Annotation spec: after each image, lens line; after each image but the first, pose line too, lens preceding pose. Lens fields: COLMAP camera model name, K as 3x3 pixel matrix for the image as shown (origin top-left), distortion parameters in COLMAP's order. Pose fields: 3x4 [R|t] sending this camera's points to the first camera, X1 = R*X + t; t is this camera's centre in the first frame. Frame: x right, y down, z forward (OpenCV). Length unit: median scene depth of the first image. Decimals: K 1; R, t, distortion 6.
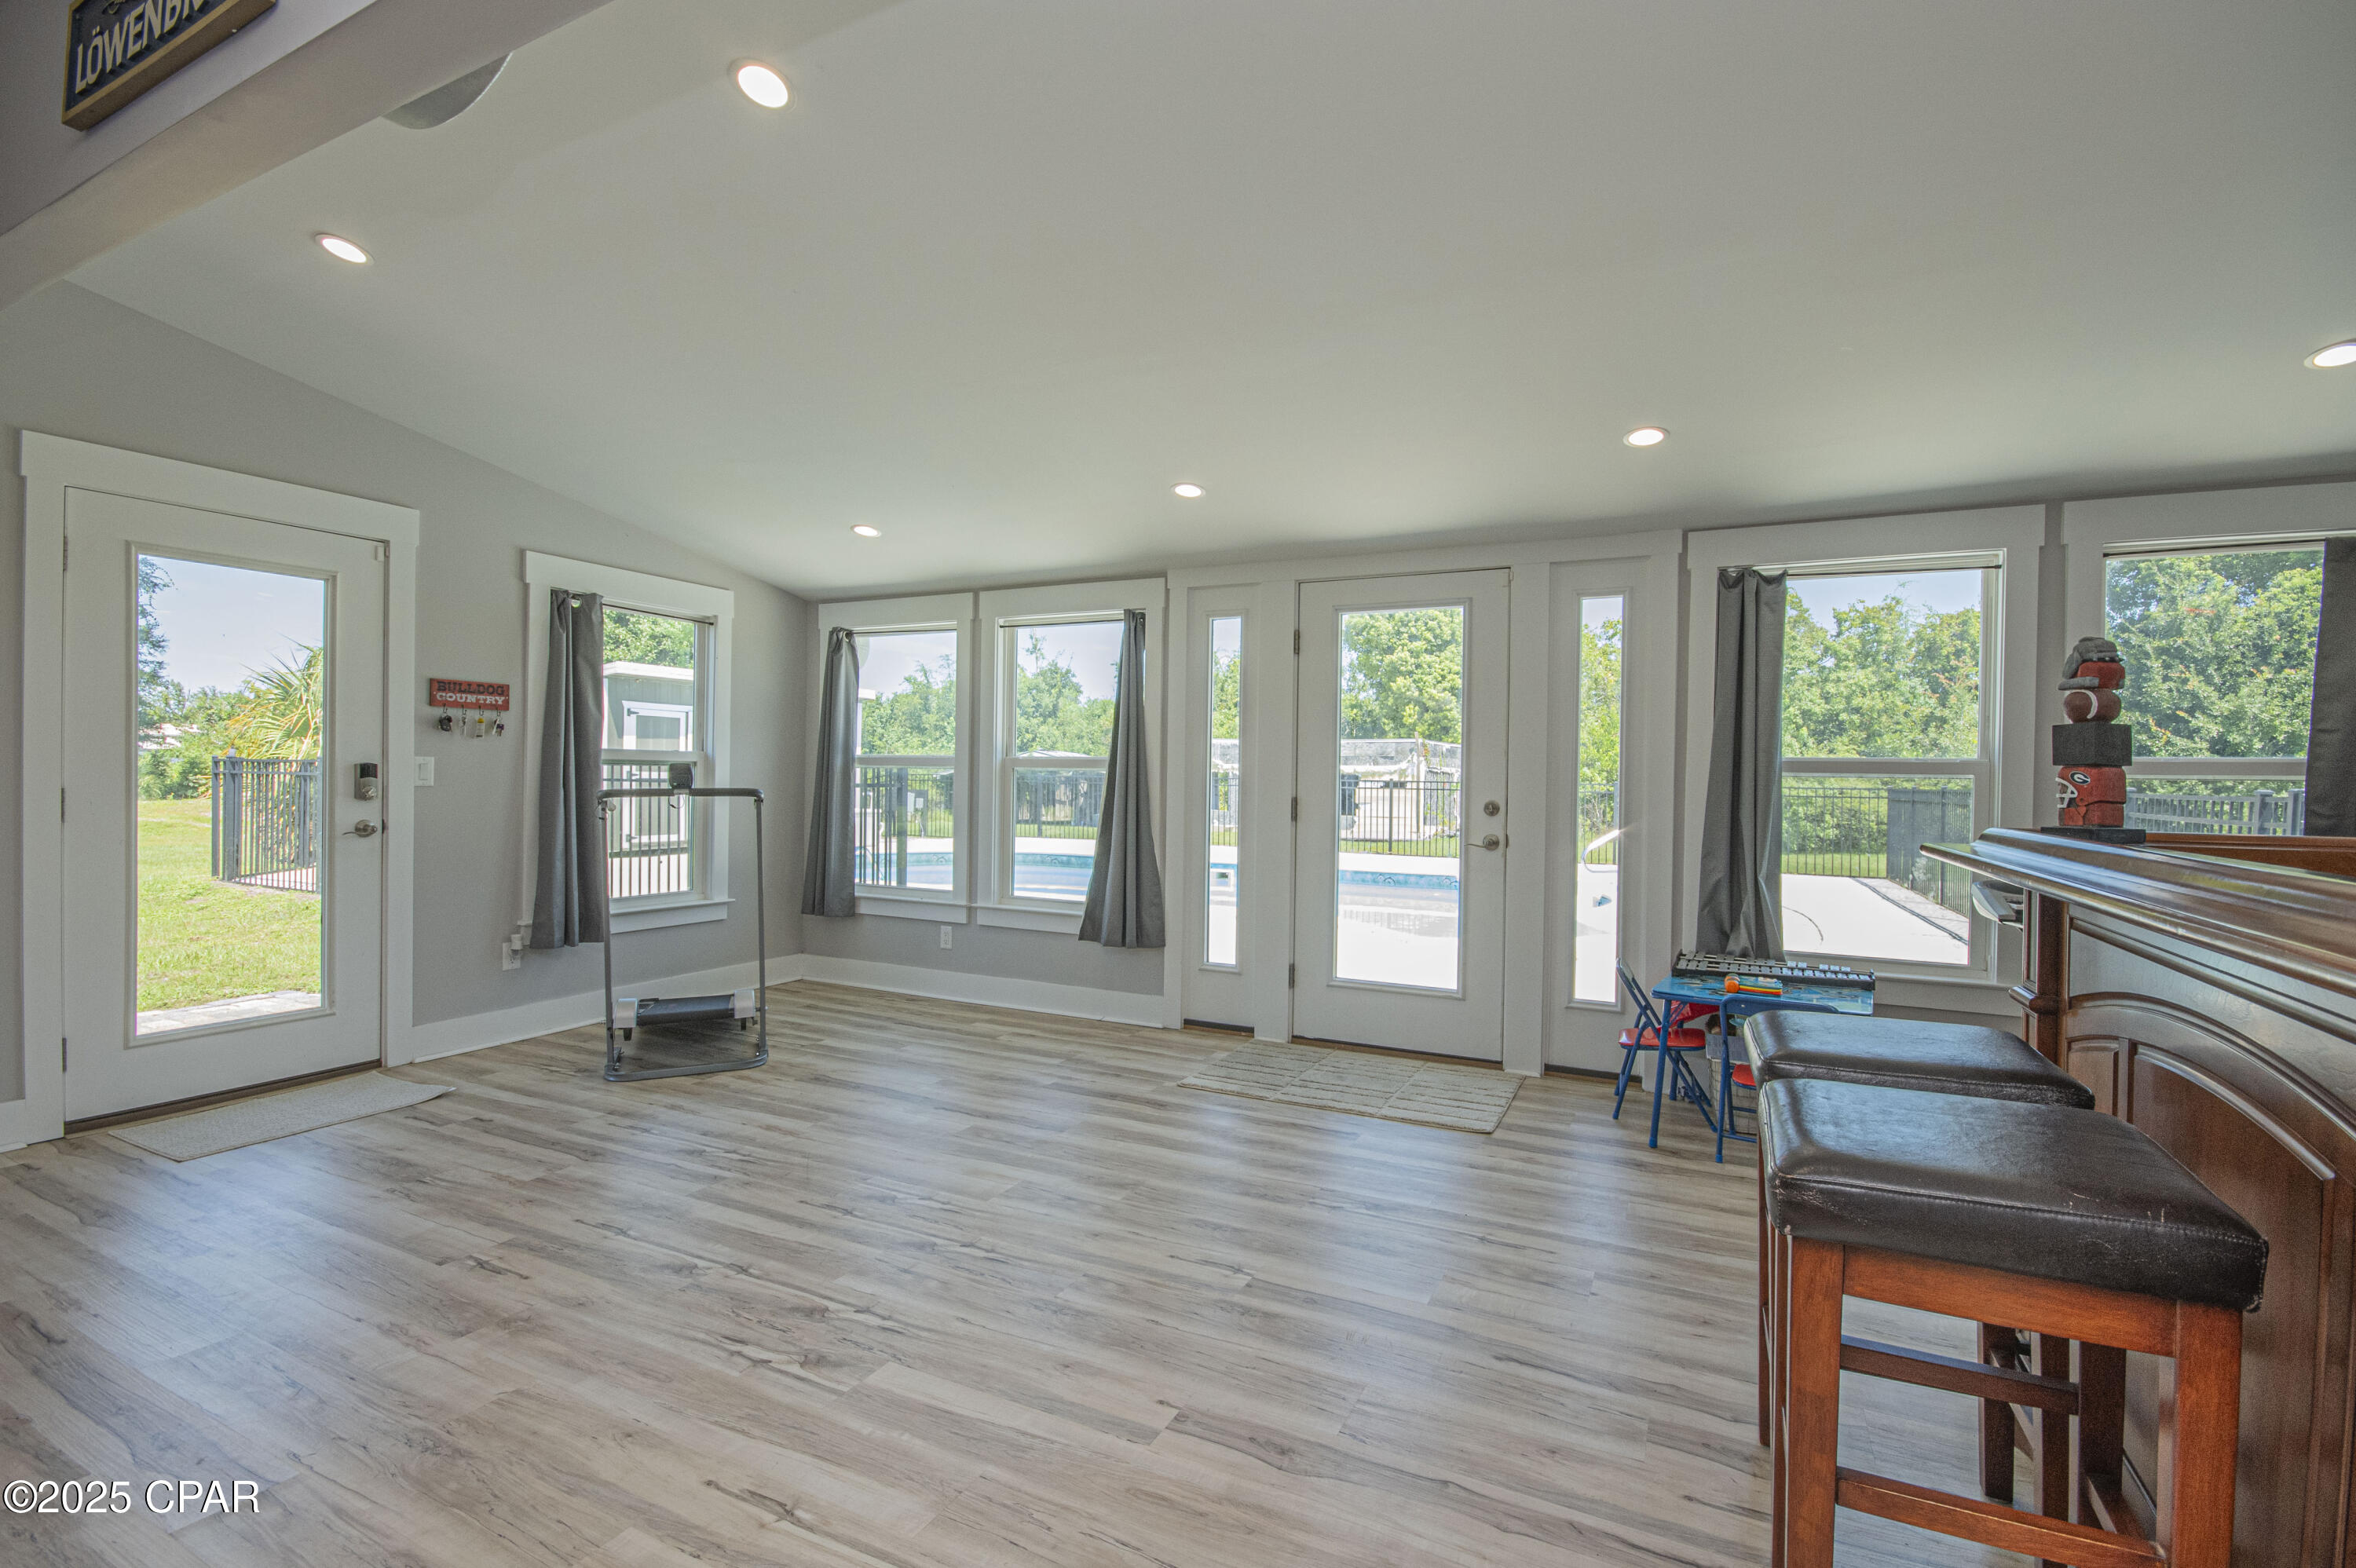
lens RADIAL K [[1064.6, 0, 1191.7], [0, 1064.6, 783.3], [0, 0, 1]] dist [0.002375, -0.000127]
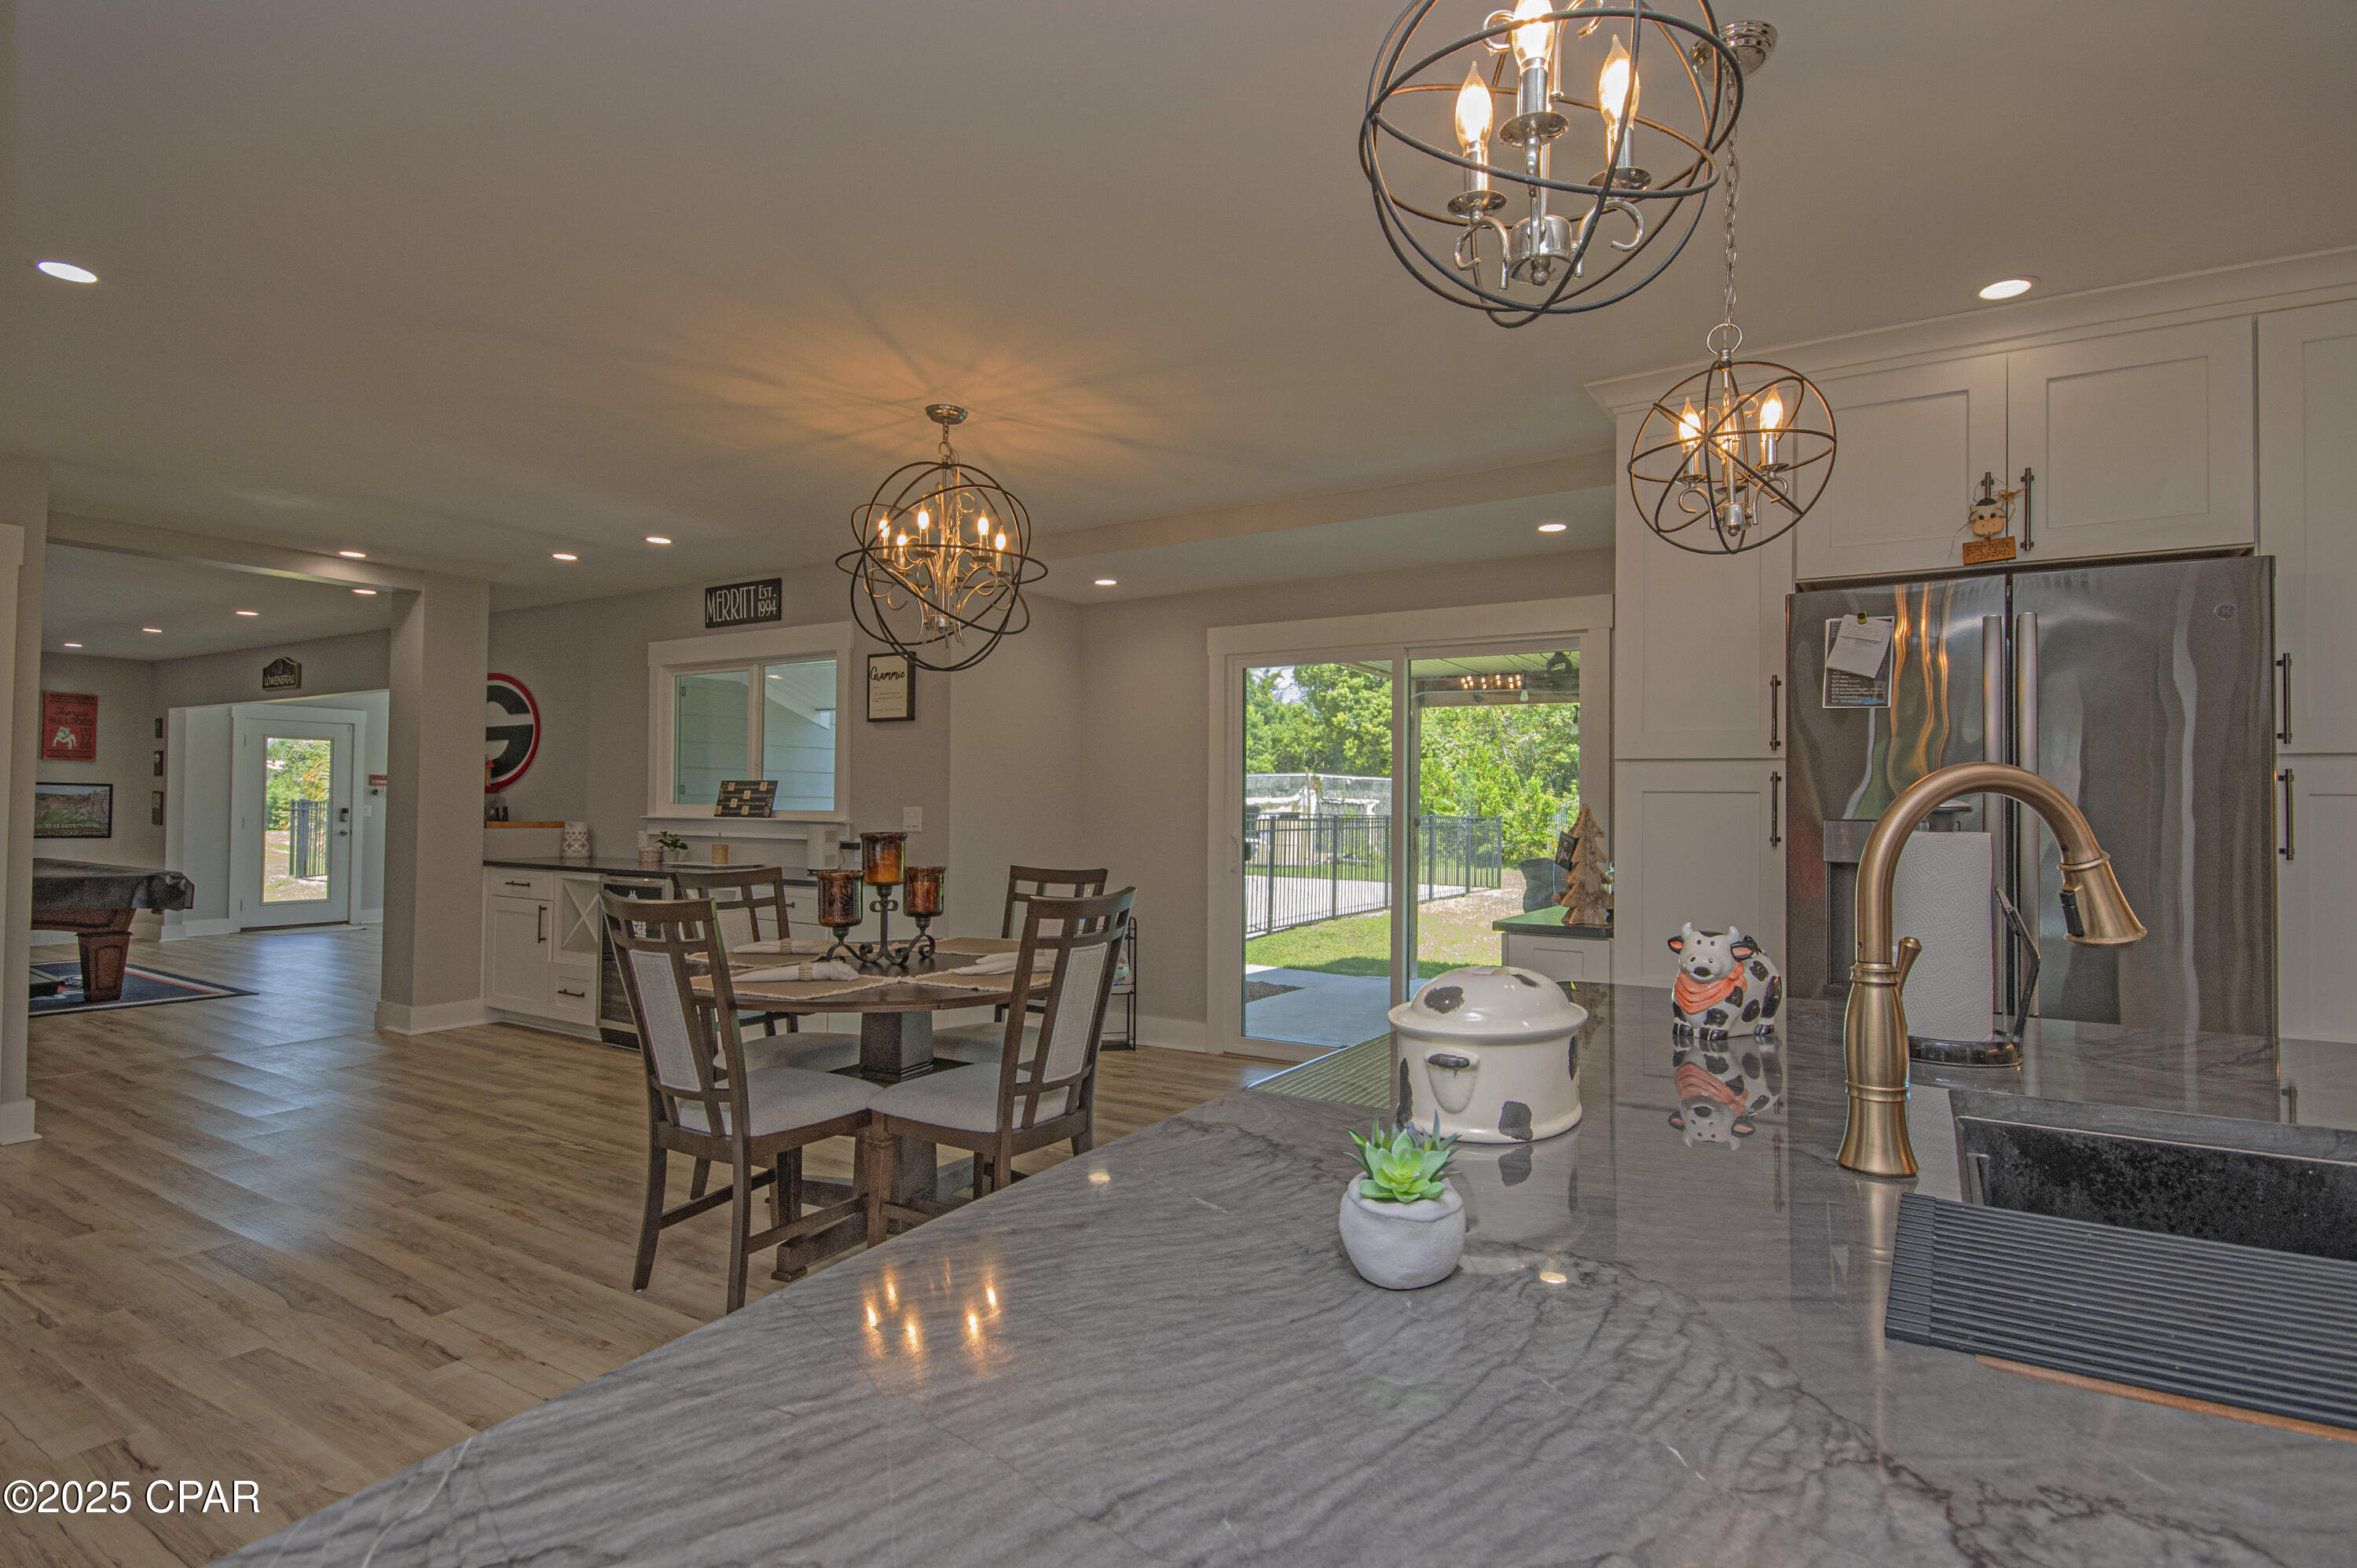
lens RADIAL K [[1178.1, 0, 1167.3], [0, 1178.1, 780.1], [0, 0, 1]] dist [0.011384, -0.000840]
pose [[0.994293, -0.006719, -0.106469, 0.194382], [0.003559, 0.999548, -0.029845, 0.000818], [0.106622, 0.029296, 0.993868, -0.211165]]
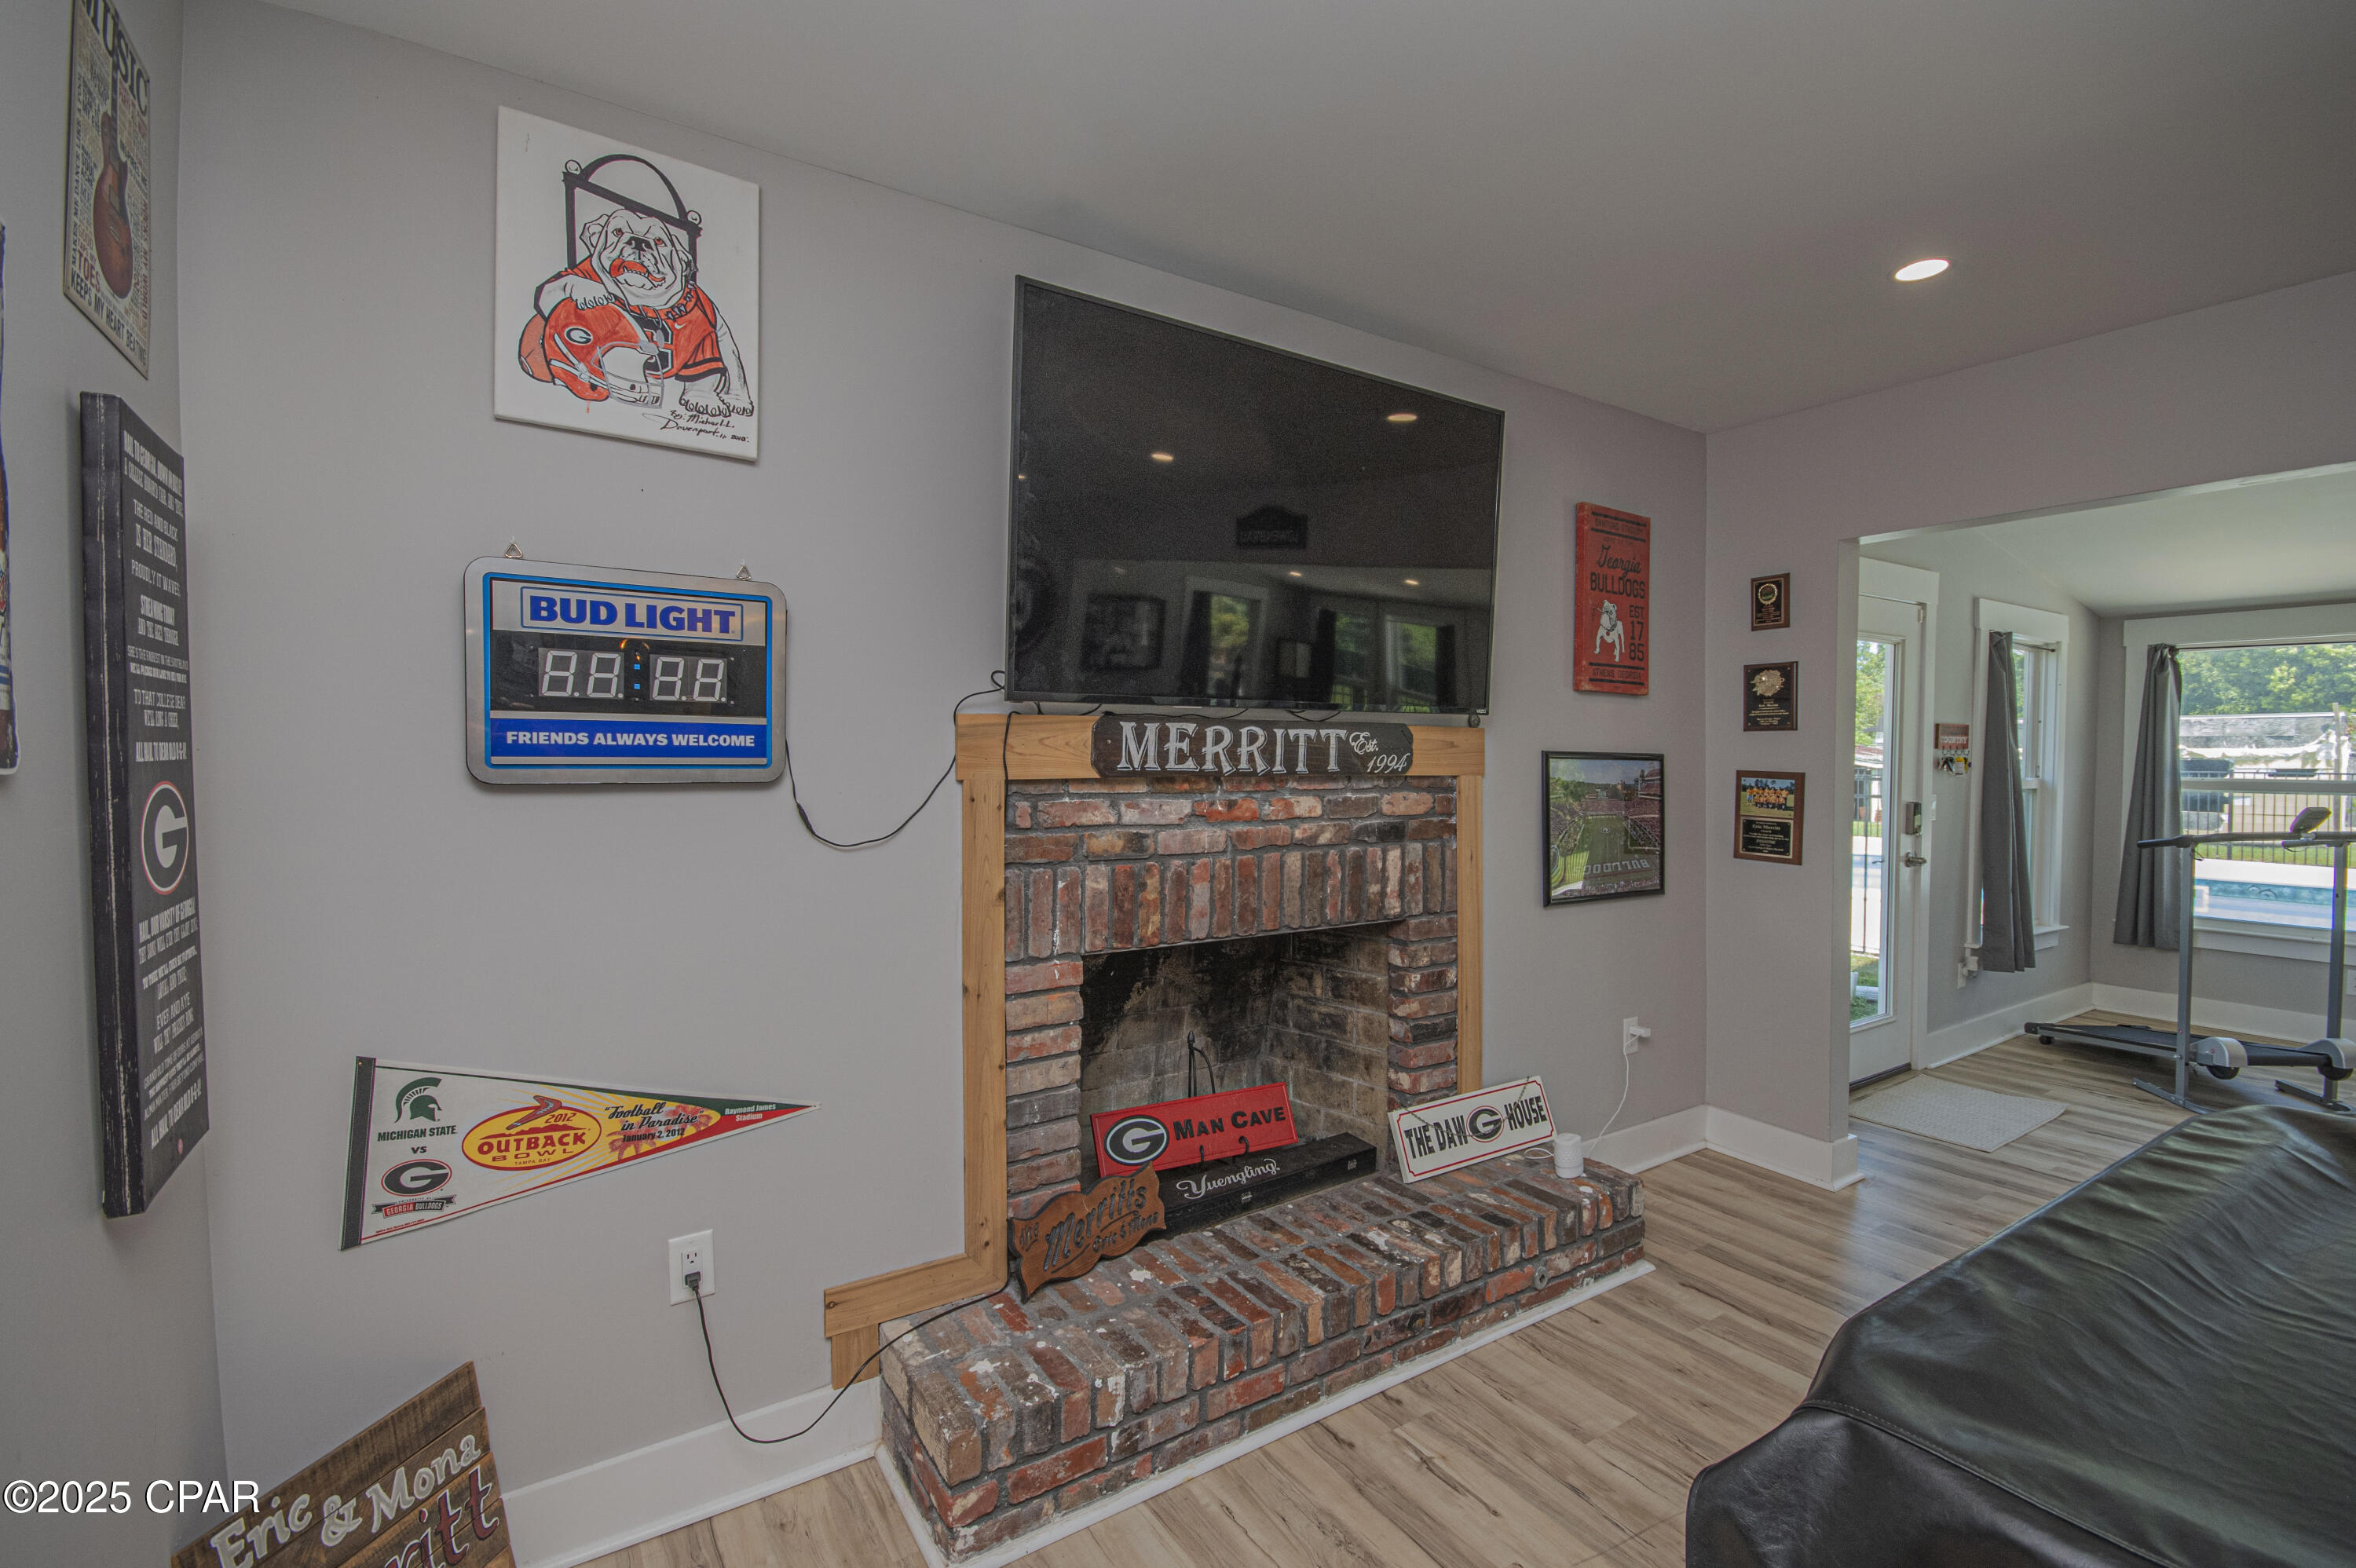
lens RADIAL K [[1064.6, 0, 1223.8], [0, 1064.6, 783.3], [0, 0, 1]] dist [0.002375, -0.000127]
pose [[0.873481, 0.000428, -0.486858, -0.106575], [0.007233, 0.999878, 0.013857, -0.007411], [0.486805, -0.015625, 0.873371, -0.042058]]
